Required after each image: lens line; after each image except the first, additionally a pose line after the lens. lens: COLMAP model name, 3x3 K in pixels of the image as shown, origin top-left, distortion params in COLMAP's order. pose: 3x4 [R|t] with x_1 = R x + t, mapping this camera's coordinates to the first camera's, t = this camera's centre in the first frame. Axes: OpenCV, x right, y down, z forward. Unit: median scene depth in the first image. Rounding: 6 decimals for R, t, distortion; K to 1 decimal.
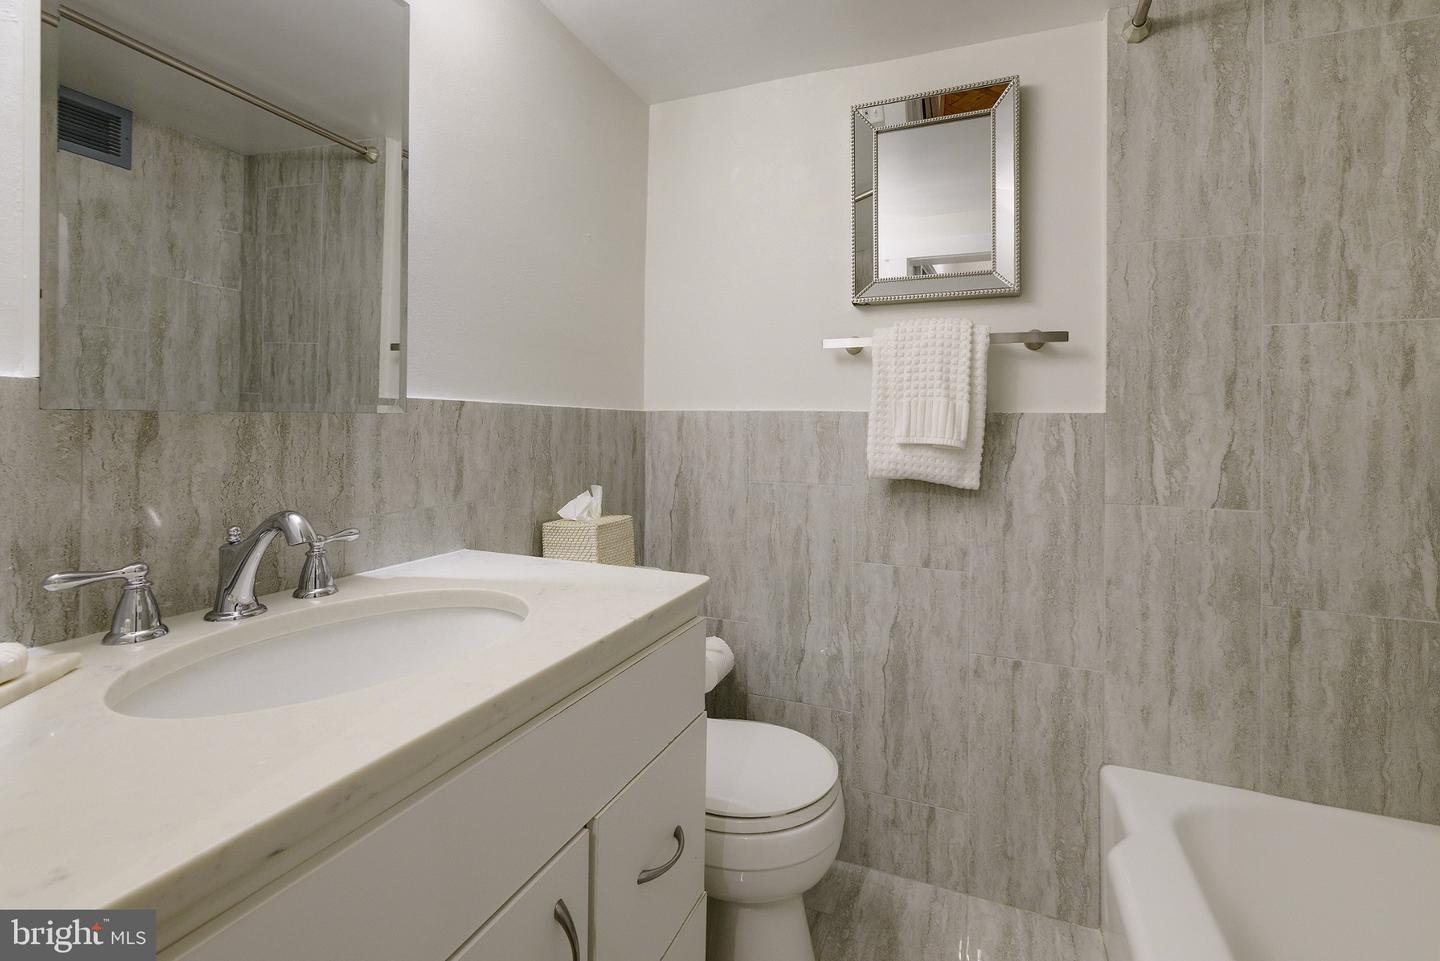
lens RADIAL K [[701.4, 0, 741.5], [0, 701.4, 421.4], [0, 0, 1]] dist [0.000108, -0.000025]
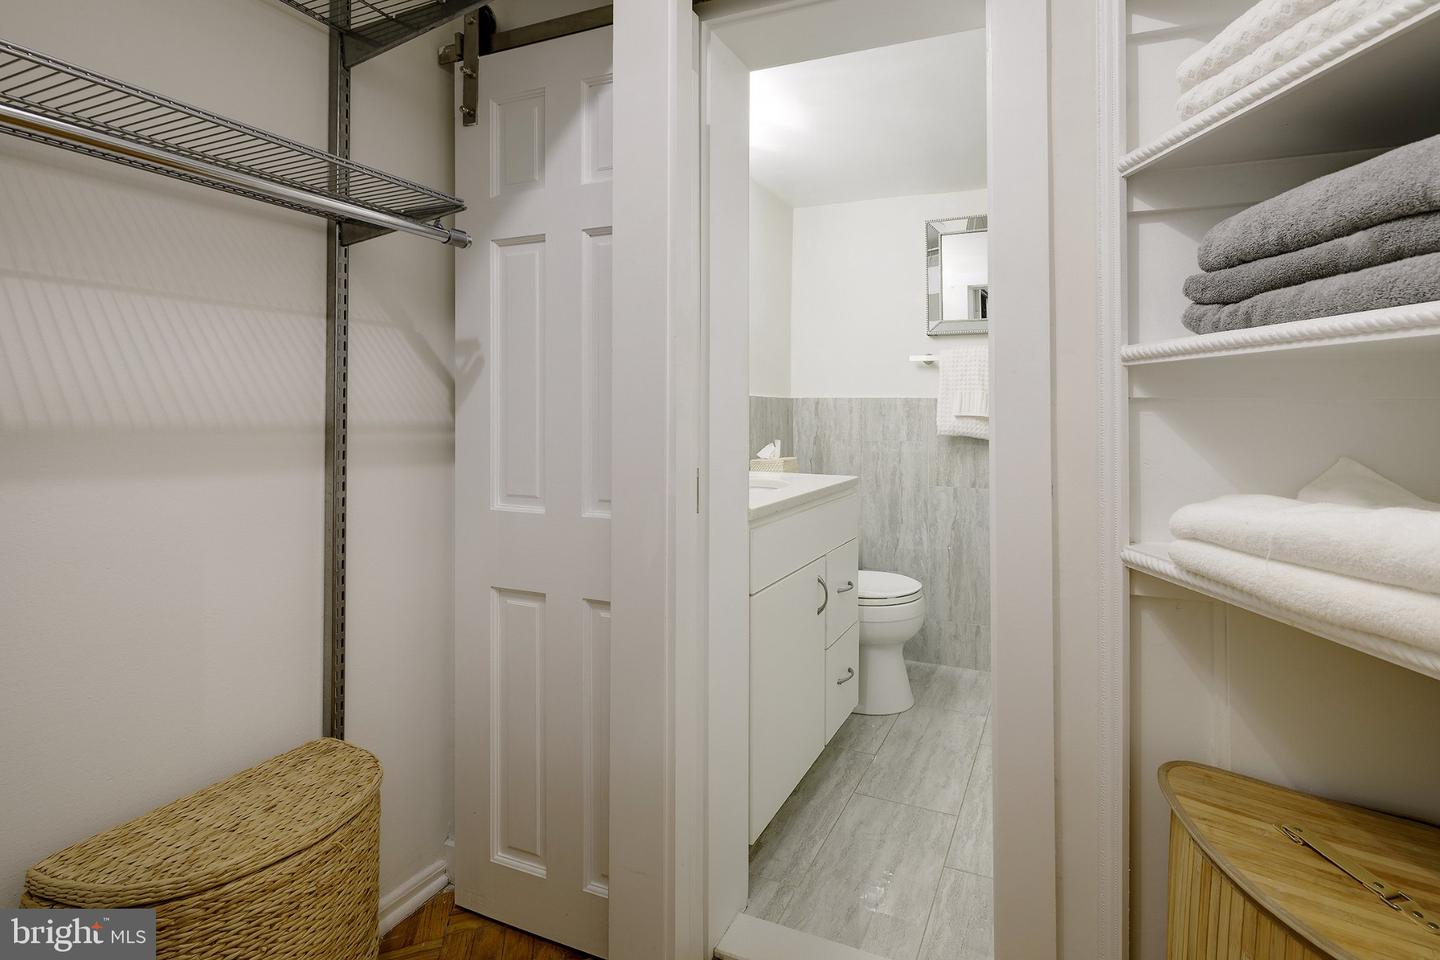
lens RADIAL K [[645.9, 0, 693.9], [0, 645.9, 400.3], [0, 0, 1]] dist [0.000248, 0.000251]
pose [[0.982530, -0.008063, -0.185931, -0.120052], [0.006710, 0.999946, -0.007903, 0.000752], [0.185984, 0.006517, 0.982531, -0.720639]]
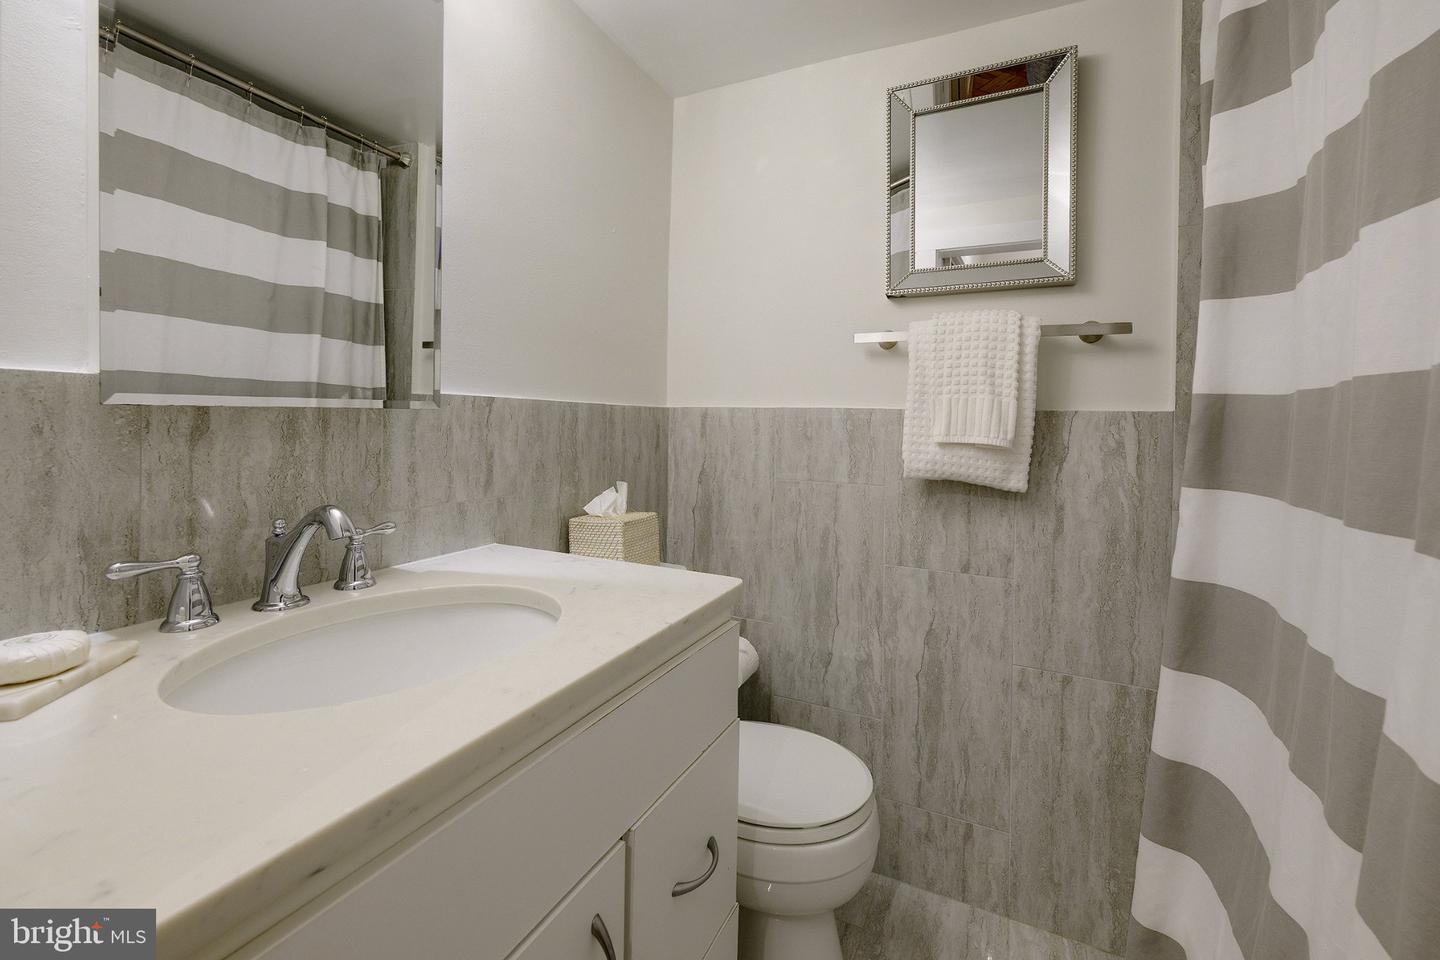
lens RADIAL K [[687.5, 0, 687.8], [0, 687.5, 426.2], [0, 0, 1]] dist [0.000392, 0.000016]
pose [[0.995658, 0.005709, -0.092915, -0.026222], [-0.004523, 0.999906, 0.012968, -0.001115], [0.092980, -0.012492, 0.995590, 0.040855]]
